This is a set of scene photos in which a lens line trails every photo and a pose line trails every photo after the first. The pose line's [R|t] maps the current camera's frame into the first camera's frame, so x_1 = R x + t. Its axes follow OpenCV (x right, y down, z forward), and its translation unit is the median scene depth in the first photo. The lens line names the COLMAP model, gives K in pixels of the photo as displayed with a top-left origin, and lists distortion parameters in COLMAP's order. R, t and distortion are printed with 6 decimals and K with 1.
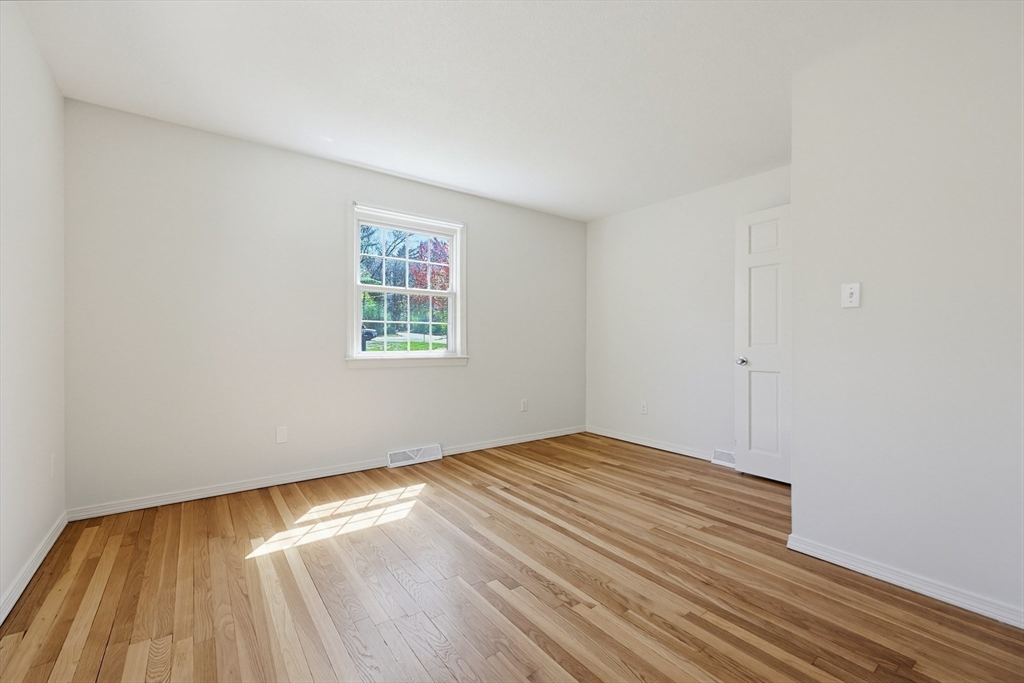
lens RADIAL K [[440.9, 0, 512.0], [0, 440.9, 341.5], [0, 0, 1]] dist [0.001269, -0.000037]
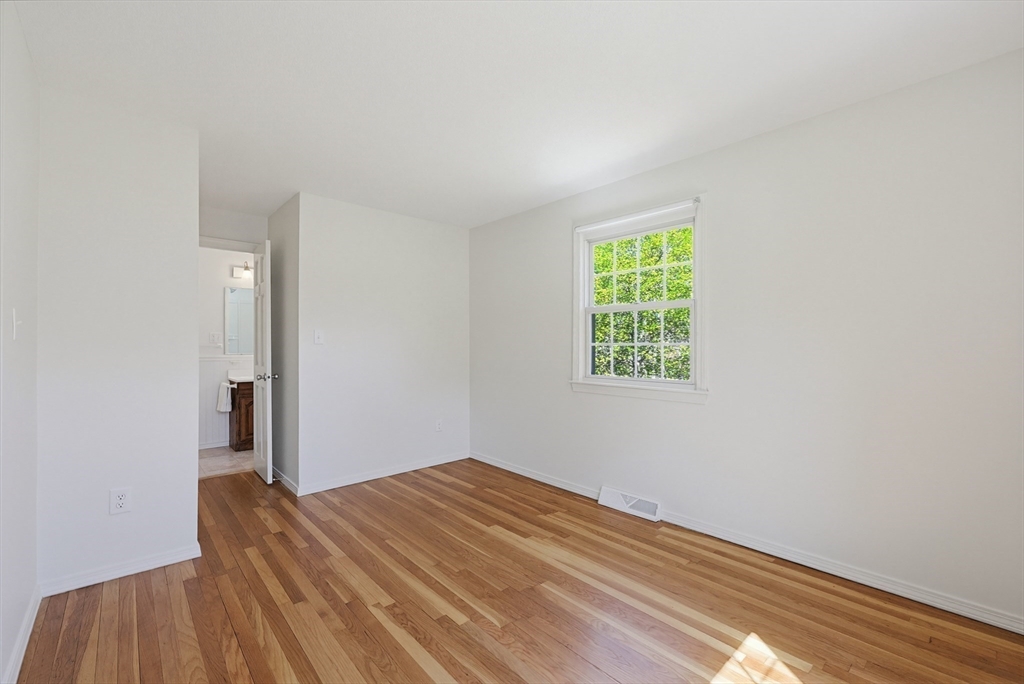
lens RADIAL K [[433.7, 0, 512.0], [0, 433.7, 342.0], [0, 0, 1]] dist [-0.000996, -0.000147]
pose [[-0.996291, 0.000988, -0.086046, -0.071780], [0.000501, 0.999984, 0.005676, -0.088625], [0.086050, 0.005612, -0.996275, 2.047709]]
